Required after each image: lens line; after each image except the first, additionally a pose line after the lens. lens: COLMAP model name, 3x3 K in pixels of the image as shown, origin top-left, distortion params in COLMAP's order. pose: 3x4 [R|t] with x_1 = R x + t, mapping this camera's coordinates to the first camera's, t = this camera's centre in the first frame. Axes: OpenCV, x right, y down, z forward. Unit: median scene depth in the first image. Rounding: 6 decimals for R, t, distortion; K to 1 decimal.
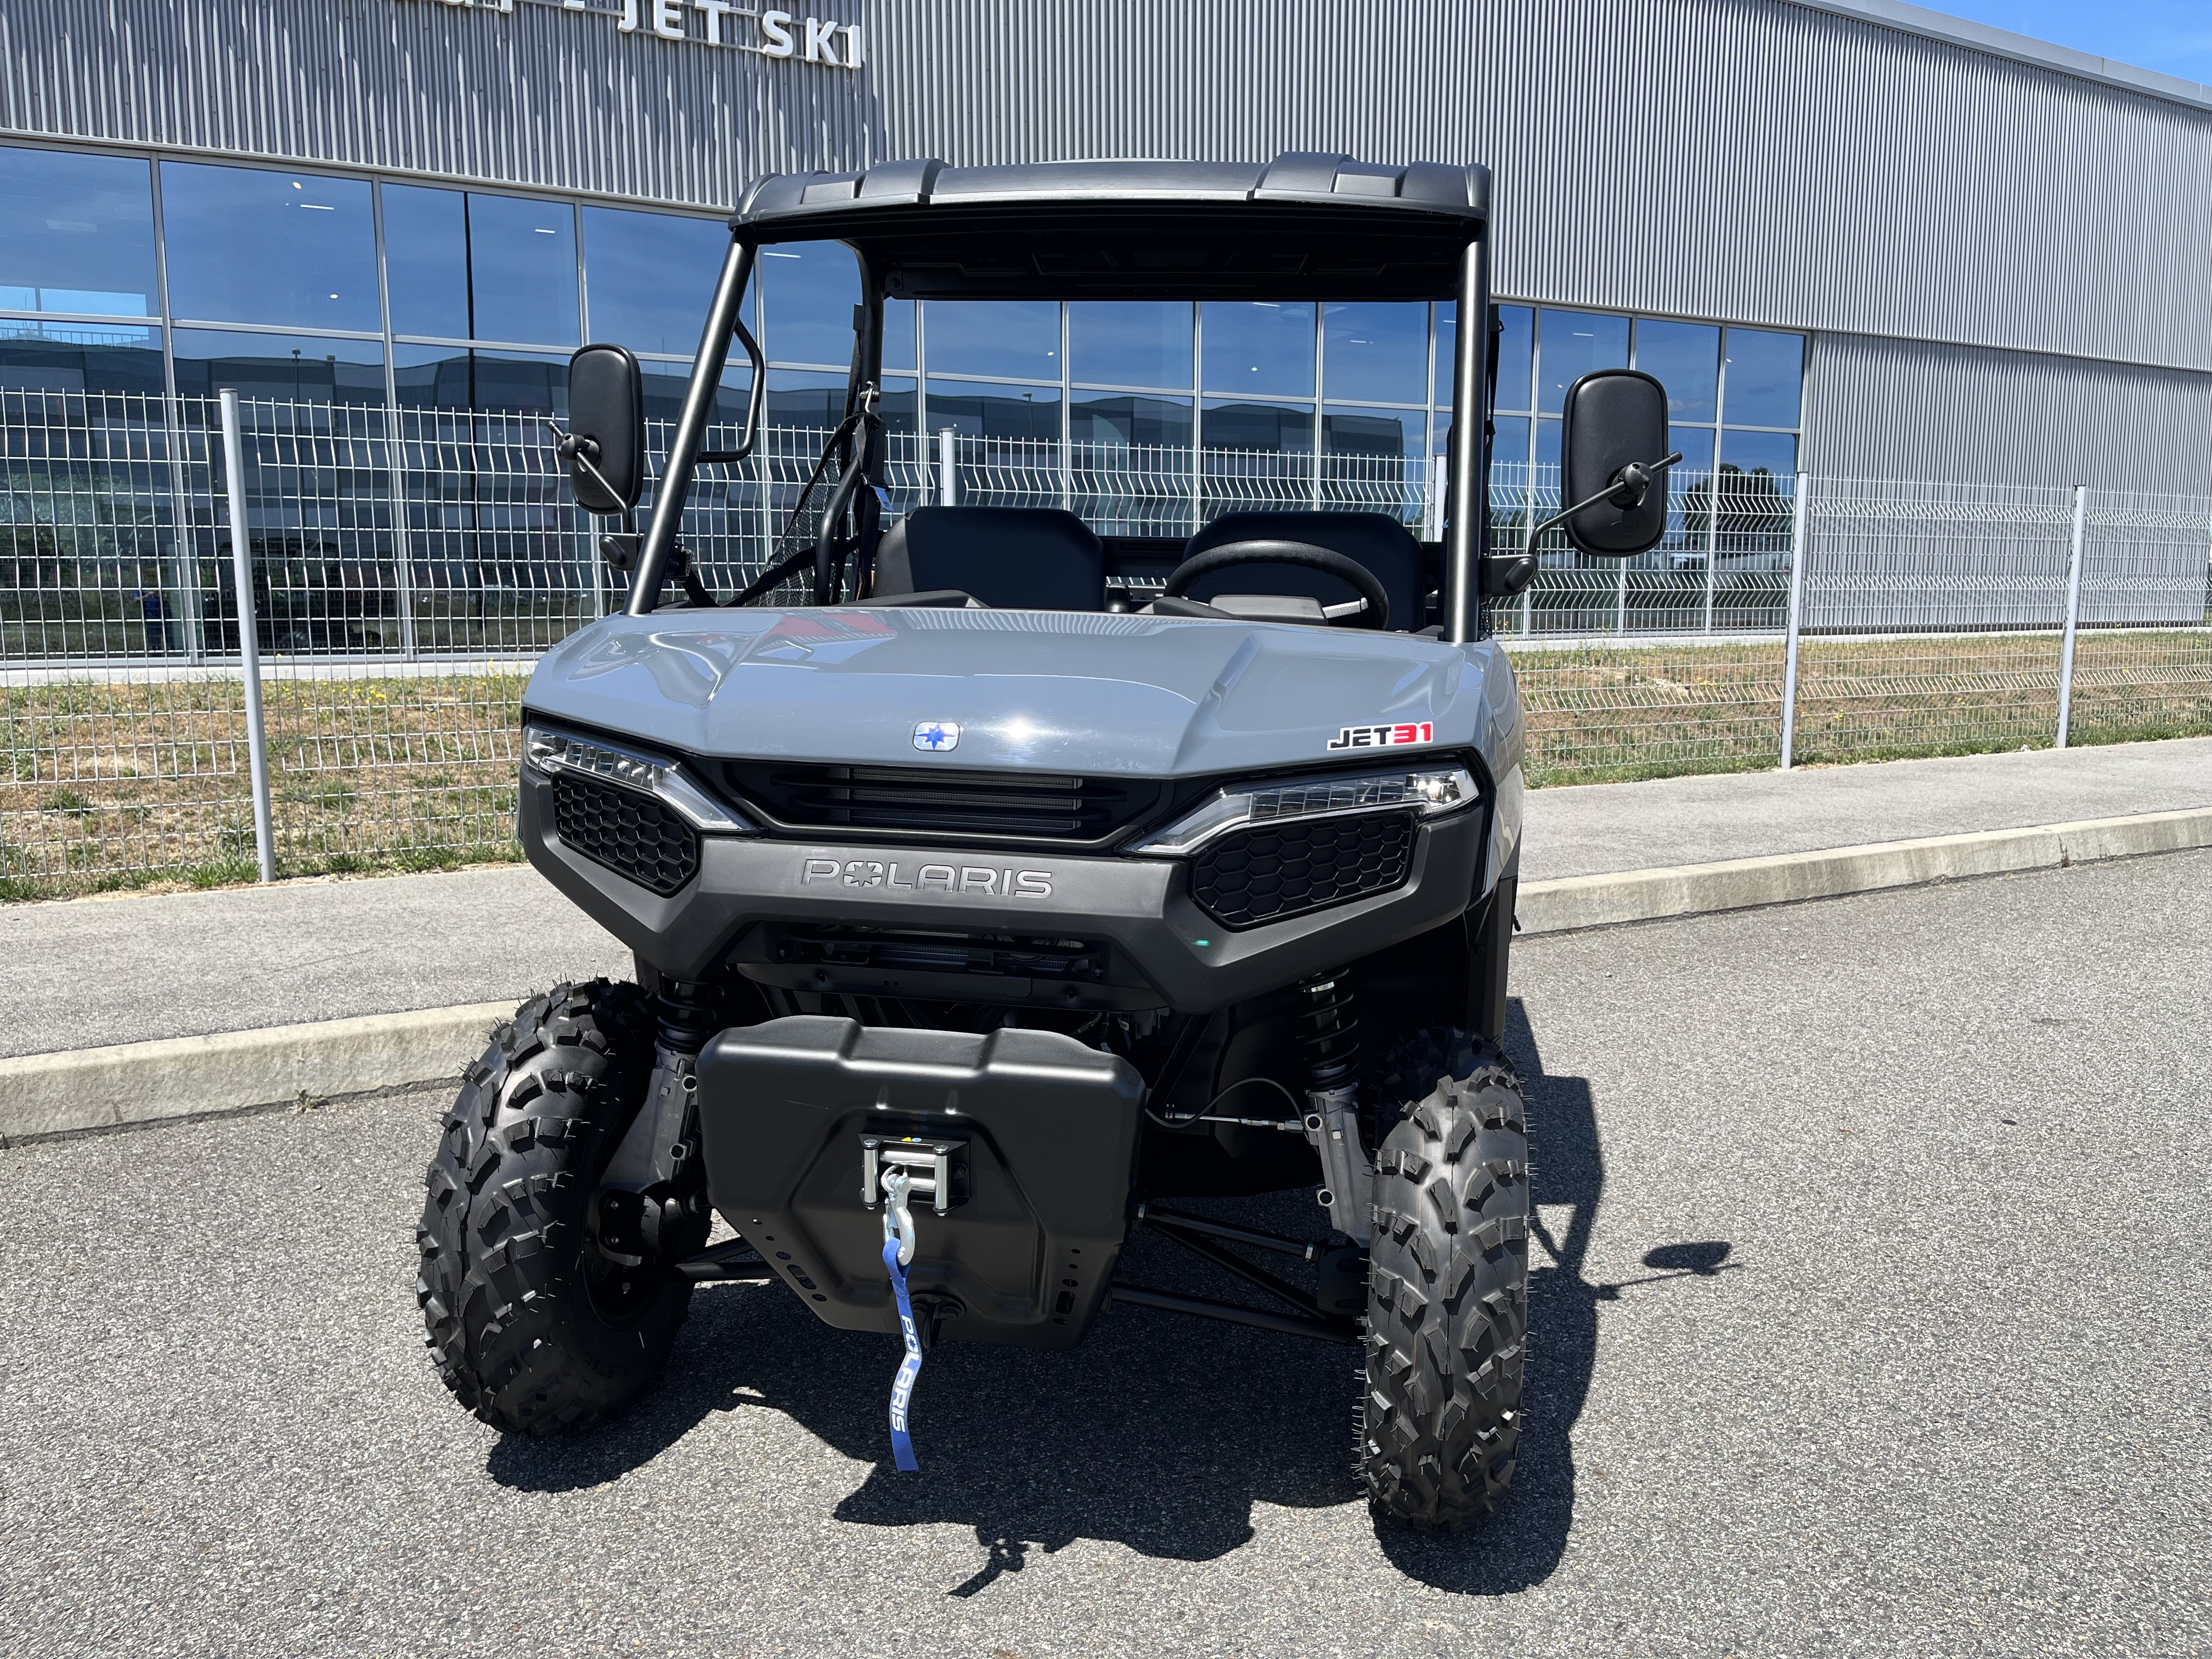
lens RADIAL K [[1663.0, 0, 1120.2], [0, 1663.0, 843.3], [0, 0, 1]] dist [0.071015, -0.095730]
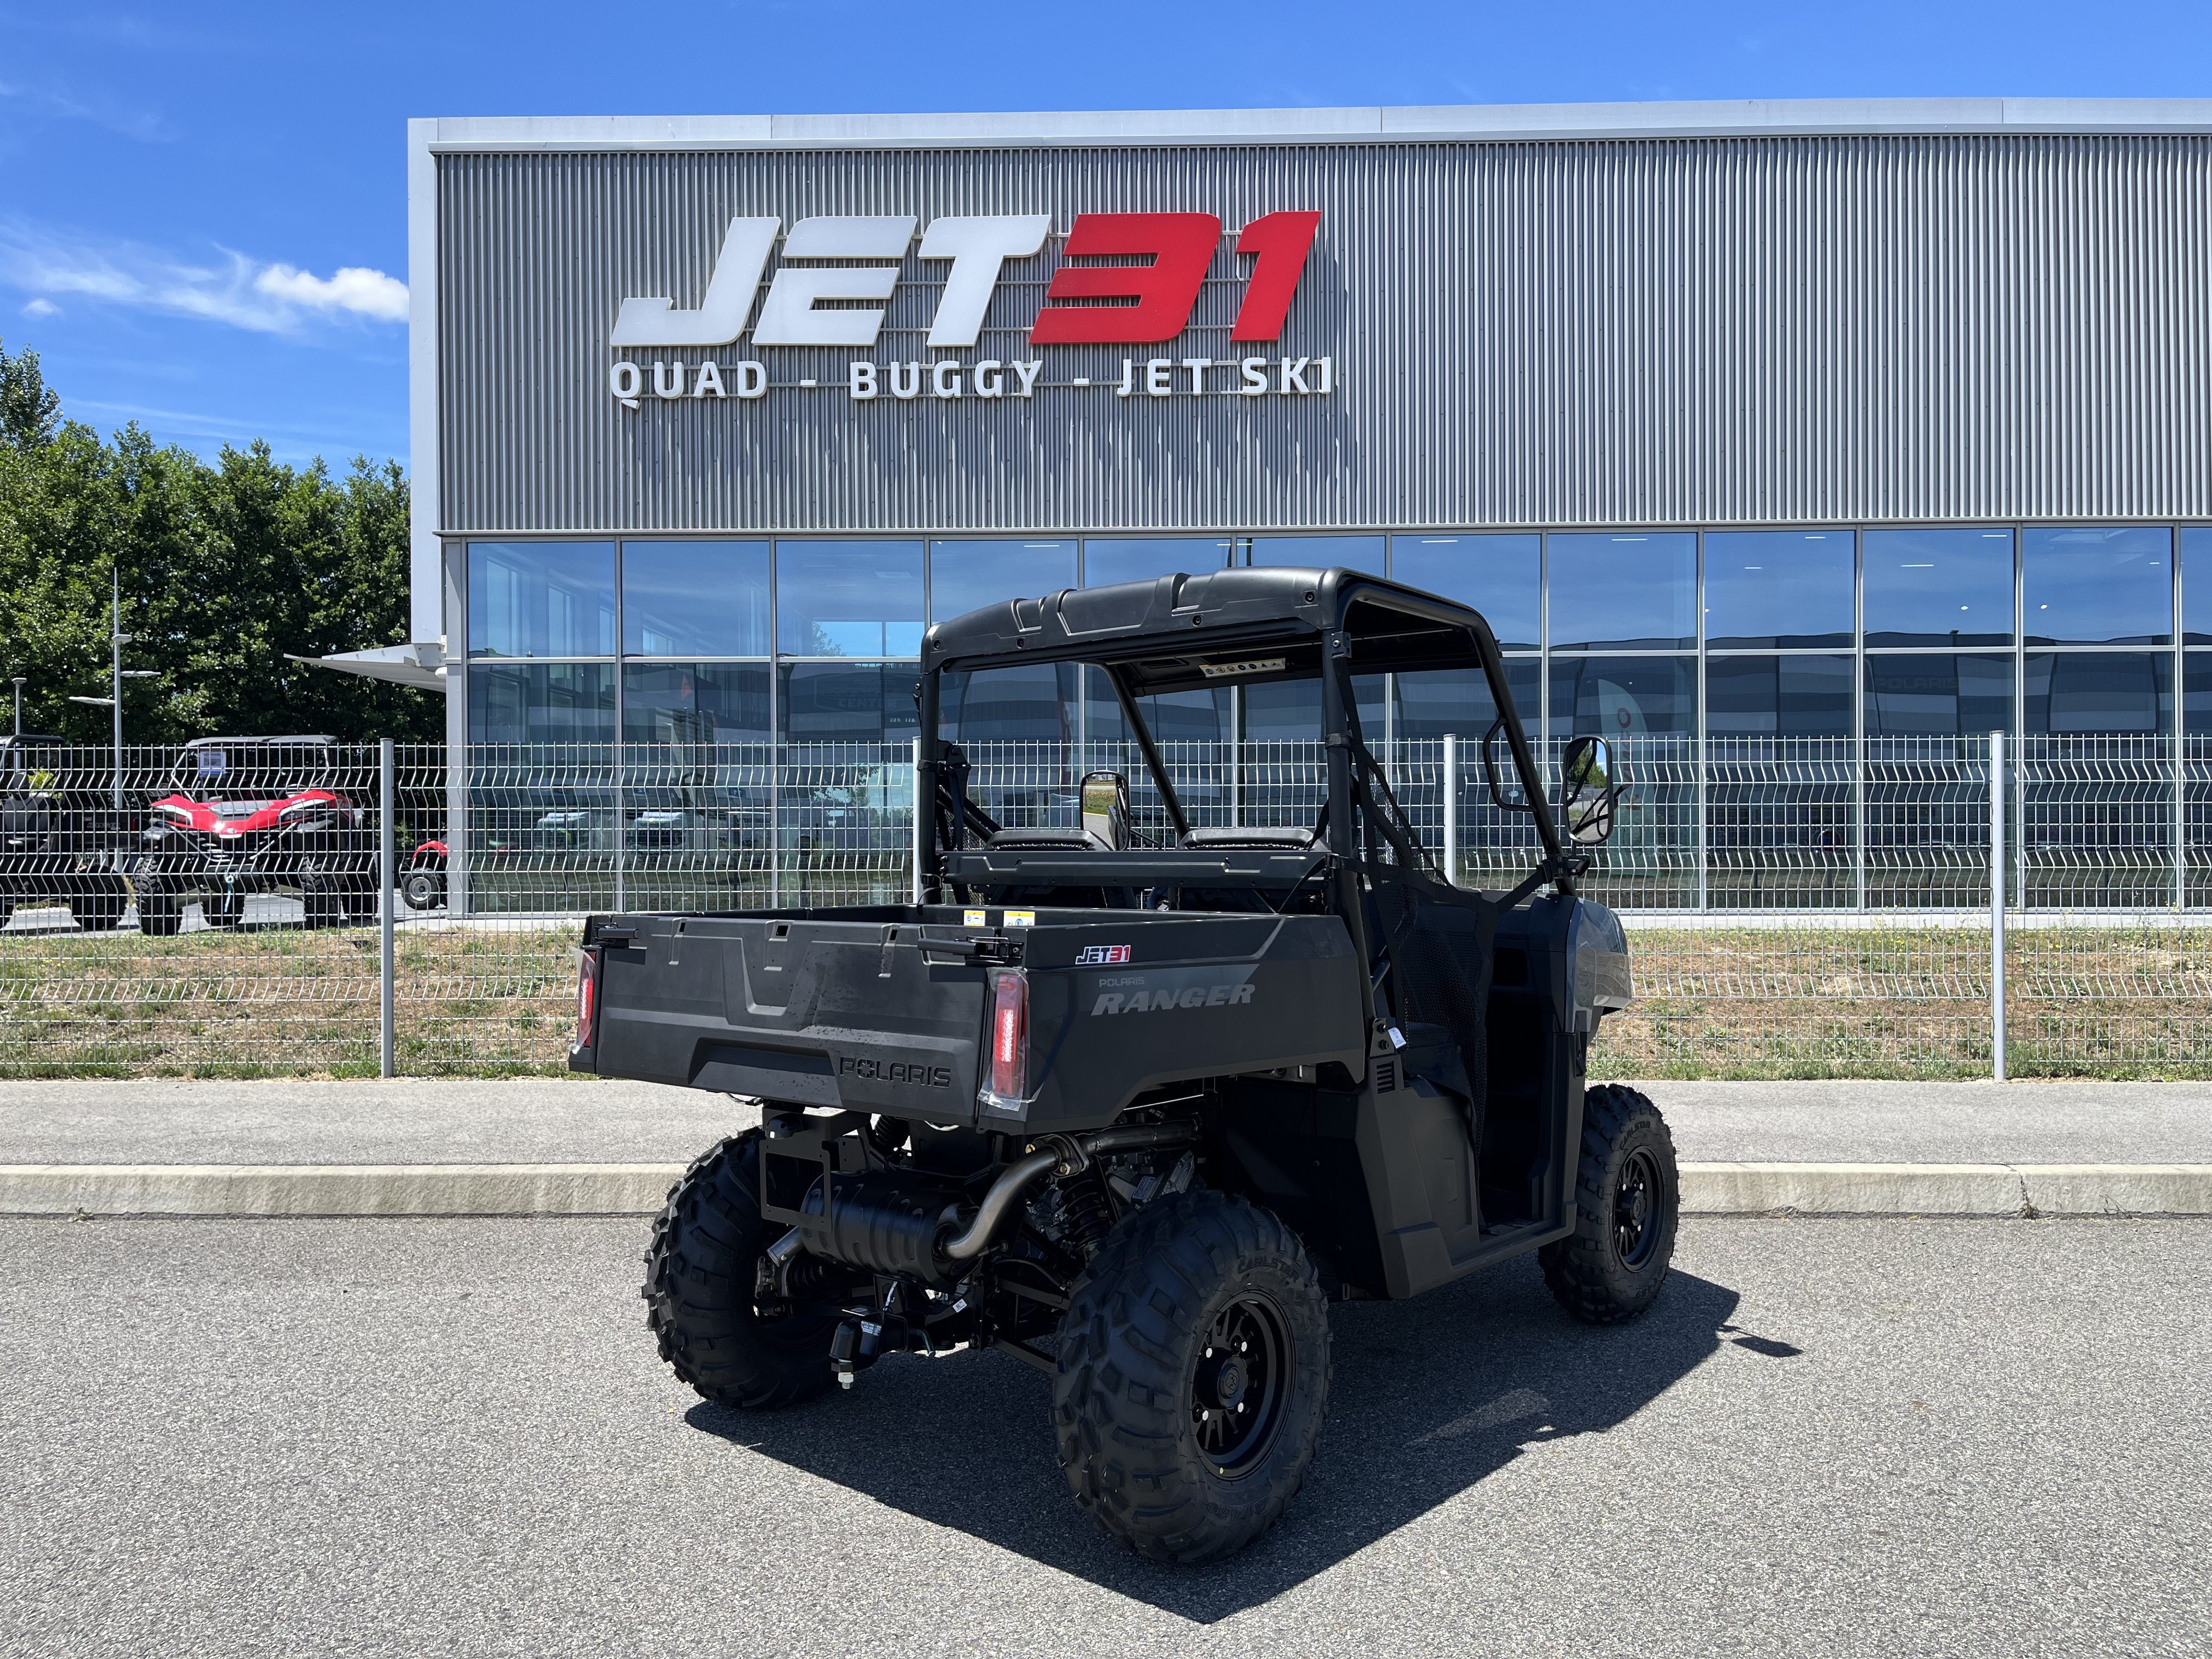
lens RADIAL K [[1663.0, 0, 1111.6], [0, 1663.0, 850.8], [0, 0, 1]] dist [0.071015, -0.095730]
pose [[0.860921, -0.001179, -0.508737, 0.688498], [-0.072568, 0.989487, -0.125097, -0.031523], [0.503536, 0.144617, 0.851785, 0.075196]]
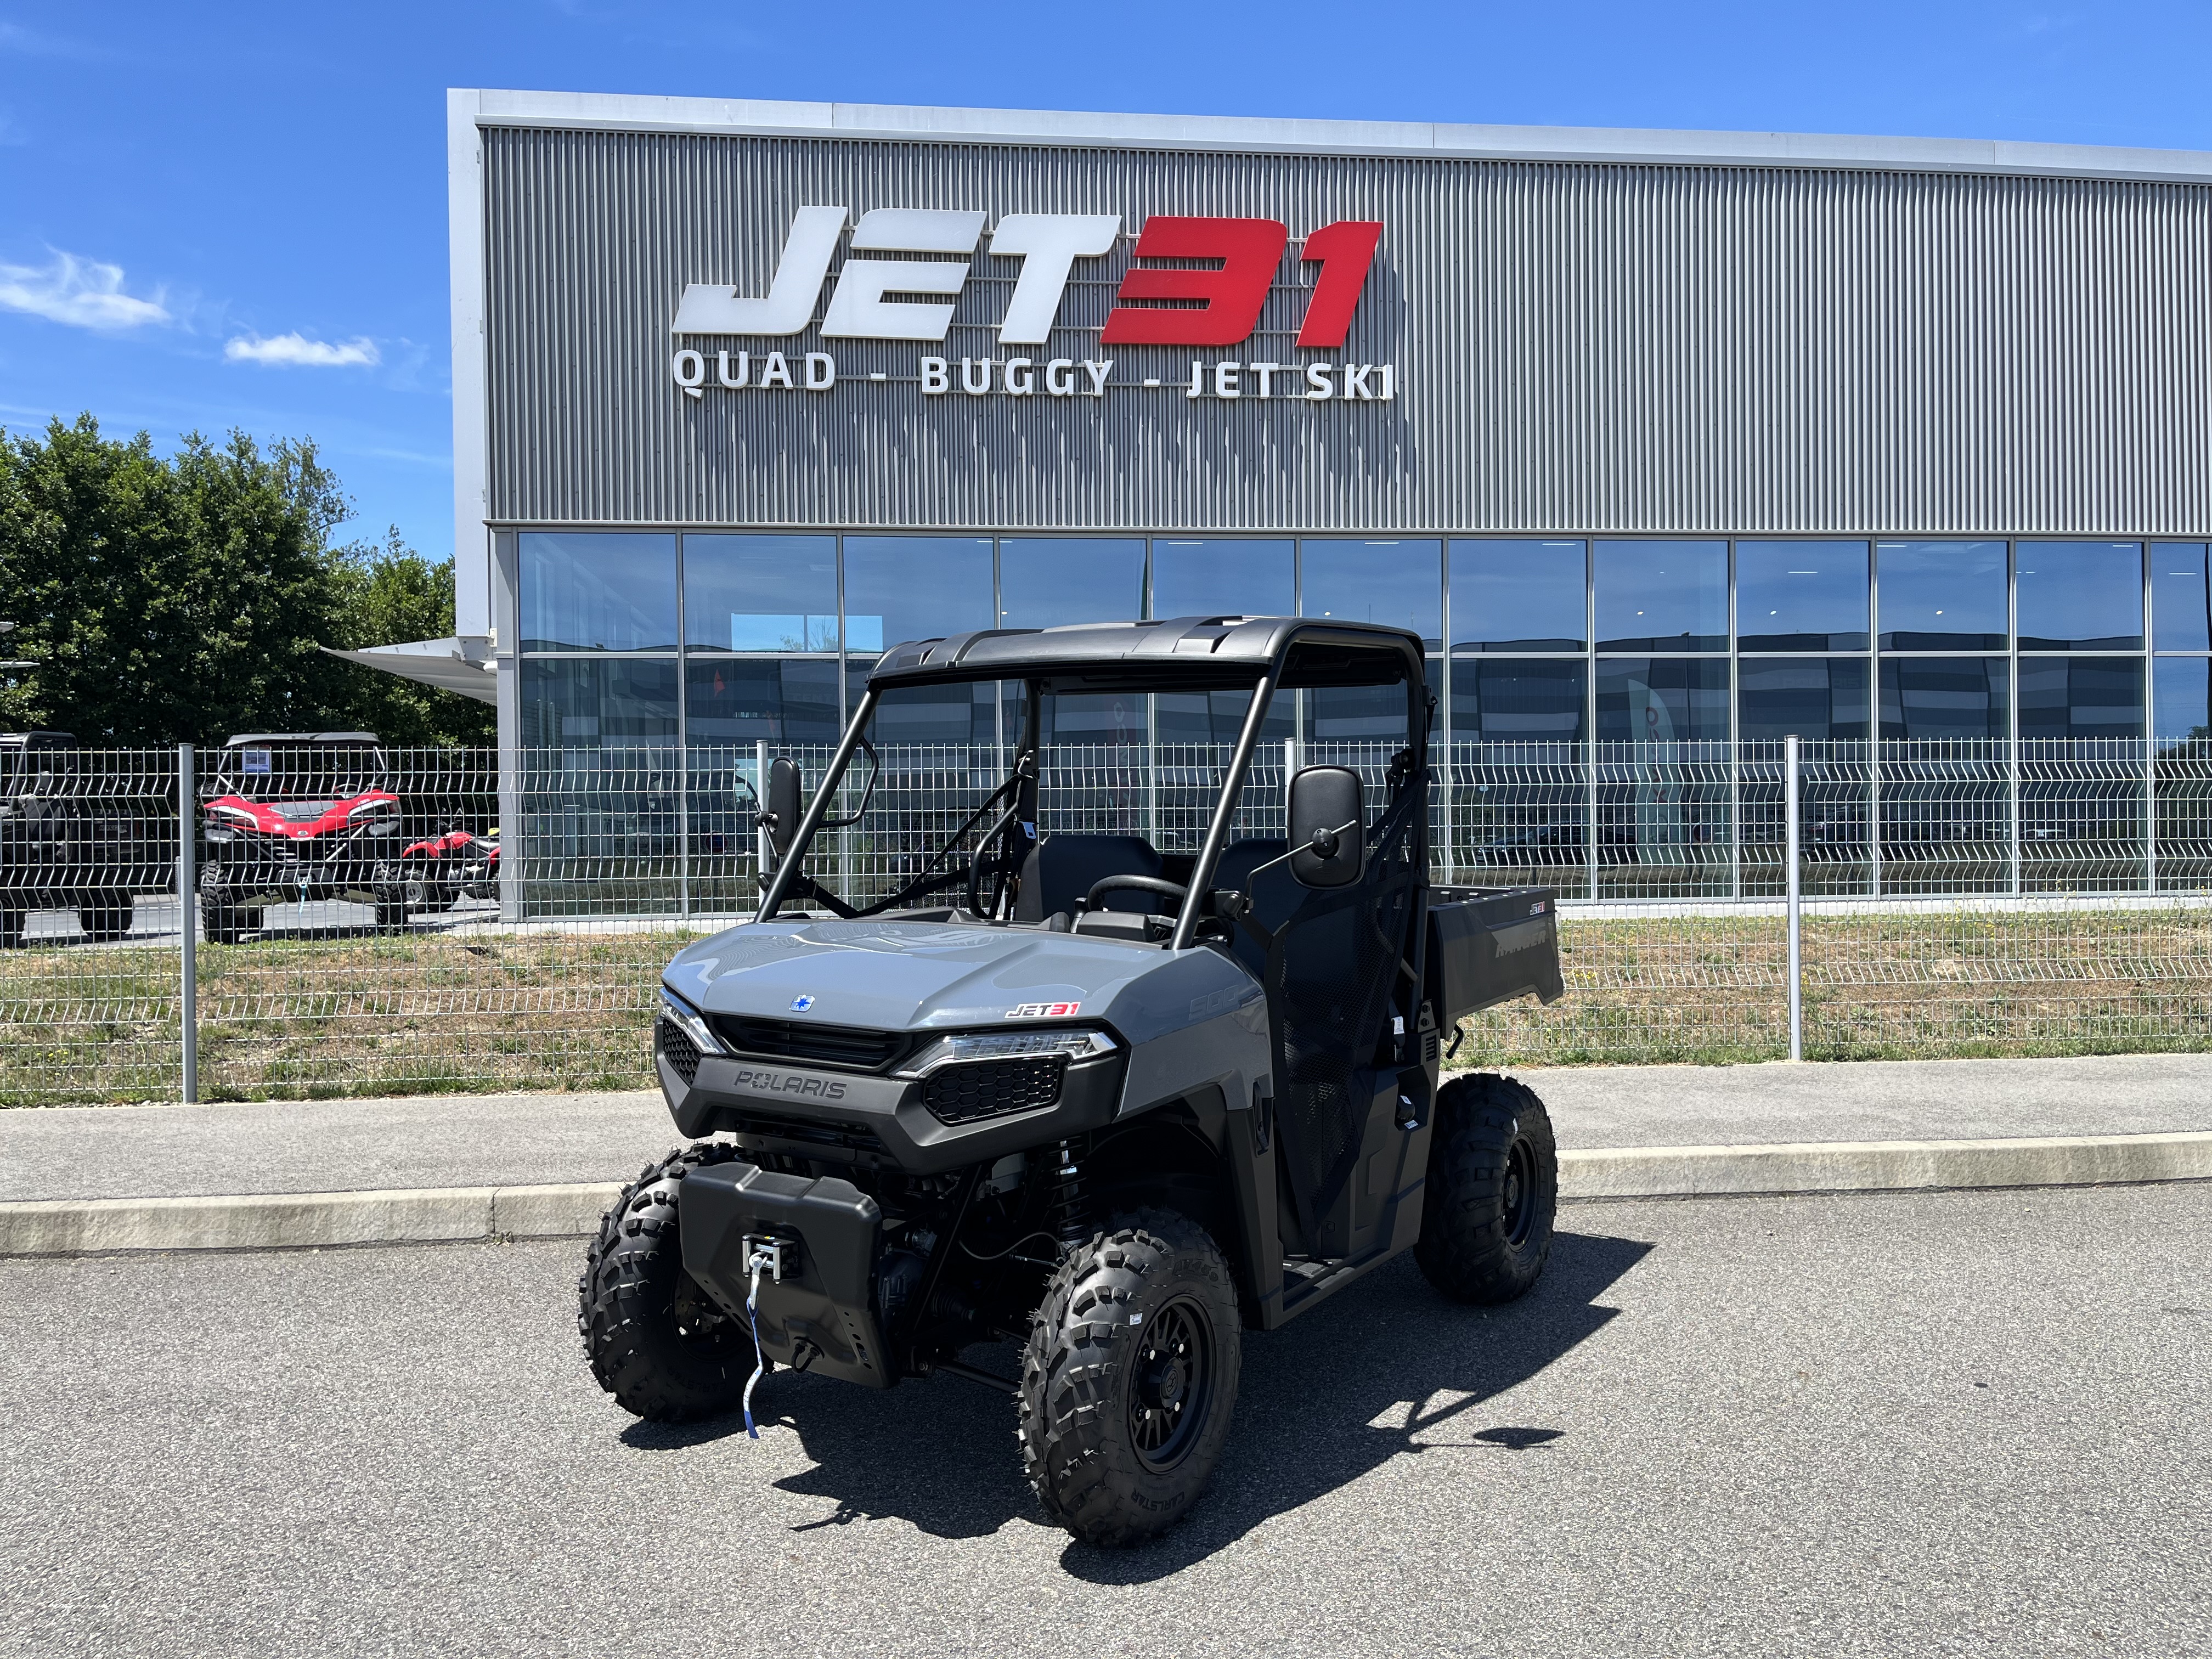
lens RADIAL K [[1663.0, 0, 1106.1], [0, 1663.0, 848.6], [0, 0, 1]] dist [0.071015, -0.095730]
pose [[0.918077, -0.007209, -0.396336, 0.279058], [-0.048768, 0.990185, -0.130978, -0.003551], [0.393390, 0.139576, 0.908715, -0.155970]]
